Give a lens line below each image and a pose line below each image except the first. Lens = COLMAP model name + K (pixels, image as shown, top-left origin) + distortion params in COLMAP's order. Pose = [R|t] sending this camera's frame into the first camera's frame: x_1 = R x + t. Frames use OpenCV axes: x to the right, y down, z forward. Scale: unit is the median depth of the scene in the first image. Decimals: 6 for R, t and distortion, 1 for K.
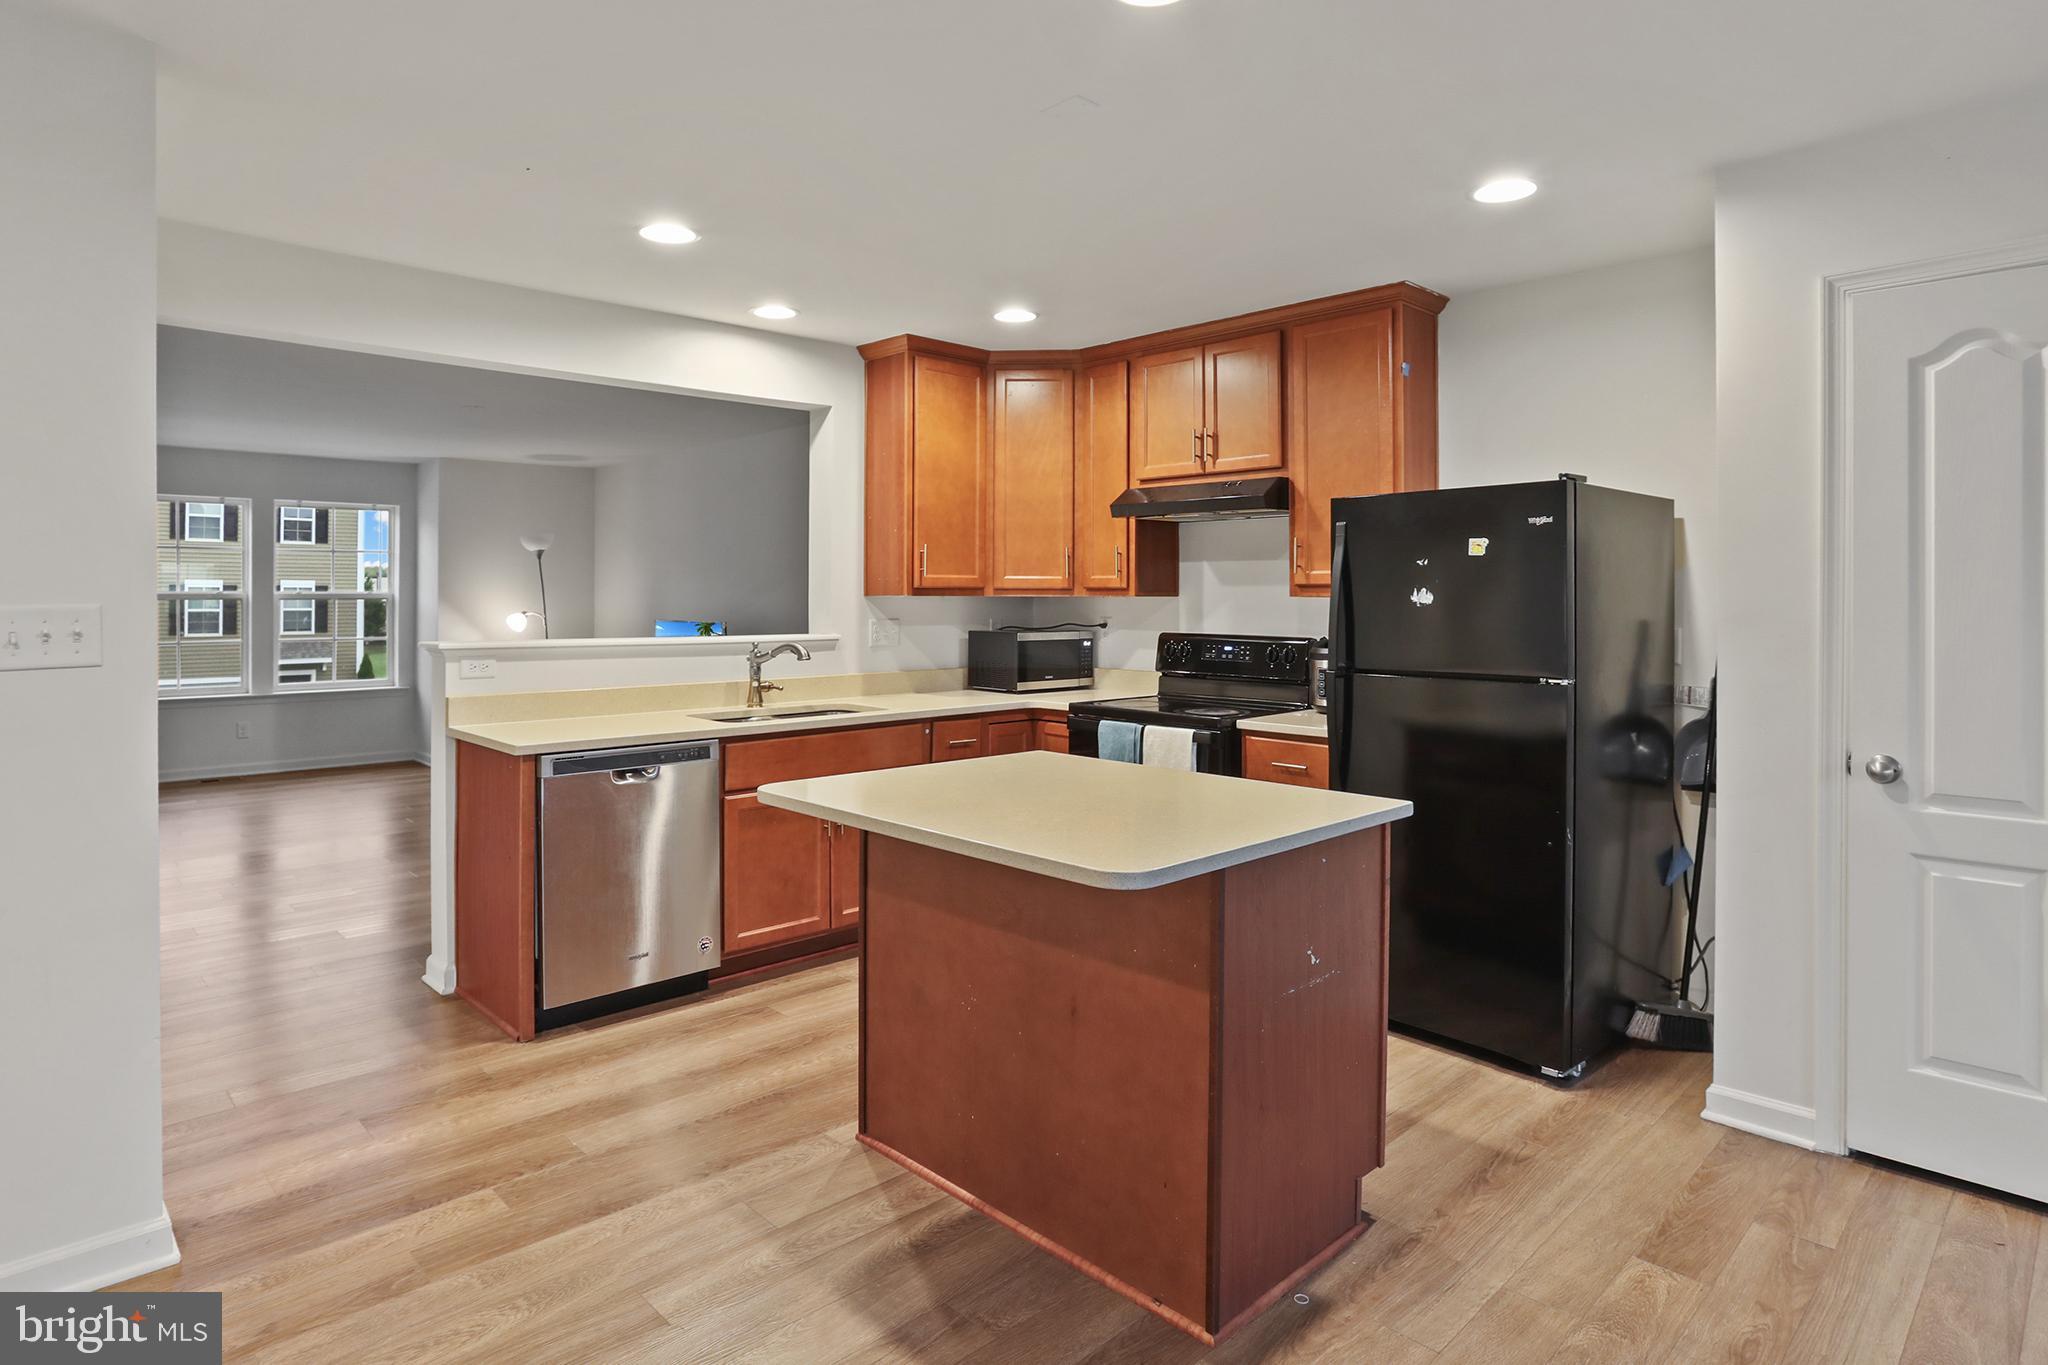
lens RADIAL K [[1155.4, 0, 969.7], [0, 1155.4, 607.5], [0, 0, 1]] dist [-0.020473, 0.010088]
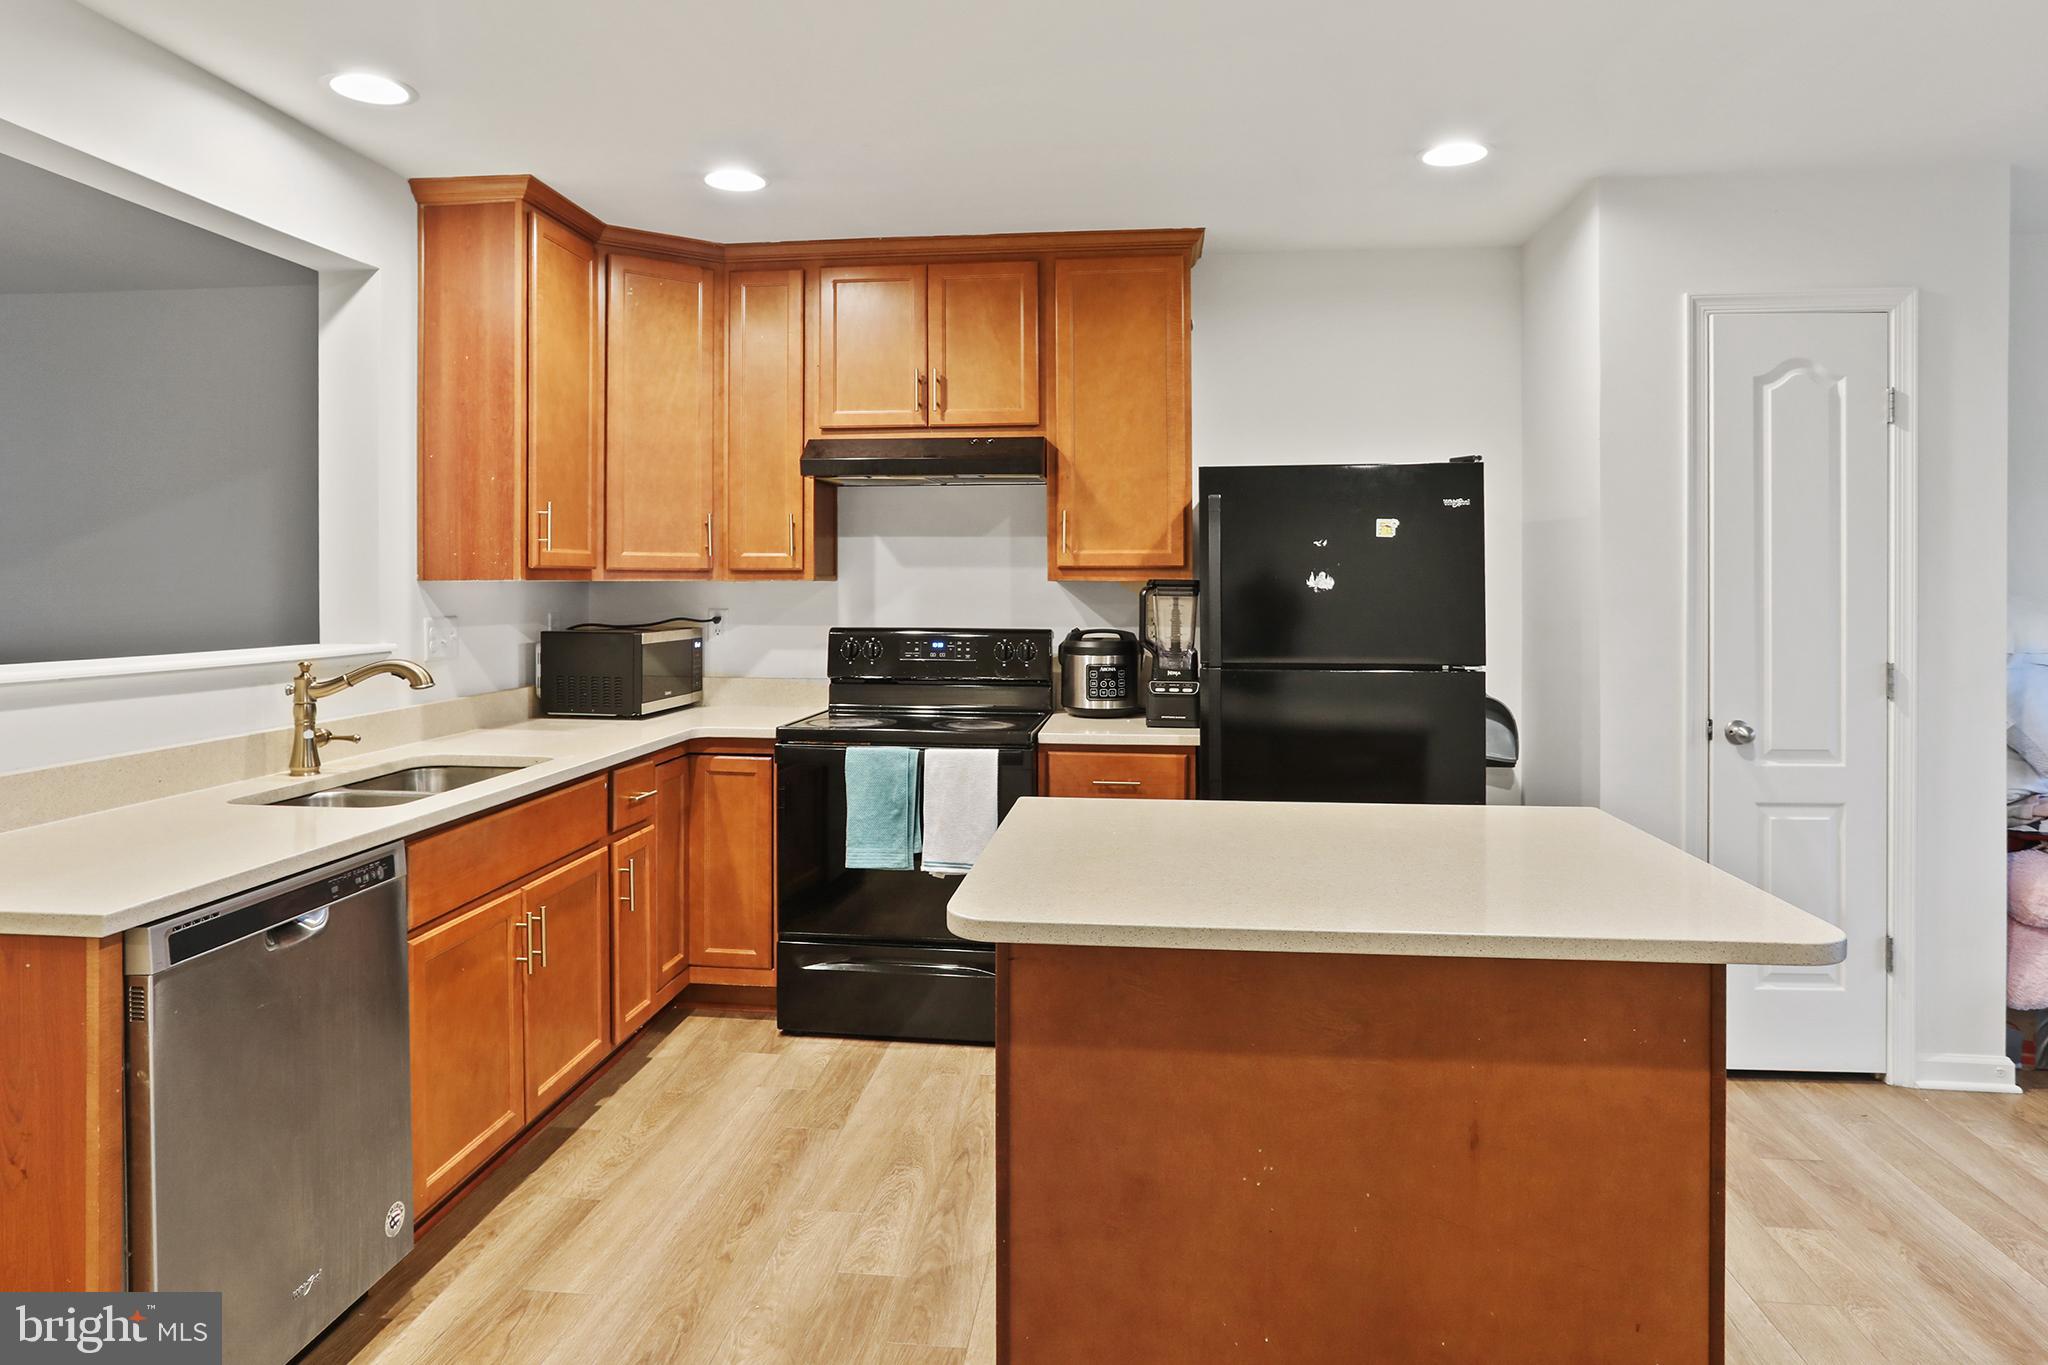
lens RADIAL K [[1302.1, 0, 1014.2], [0, 1302.1, 589.2], [0, 0, 1]] dist [-0.026169, 0.017040]
pose [[0.751730, -0.004816, 0.659454, -0.344279], [0.005993, 0.999982, 0.000472, -0.003945], [-0.659444, 0.003597, 0.751745, 0.287973]]
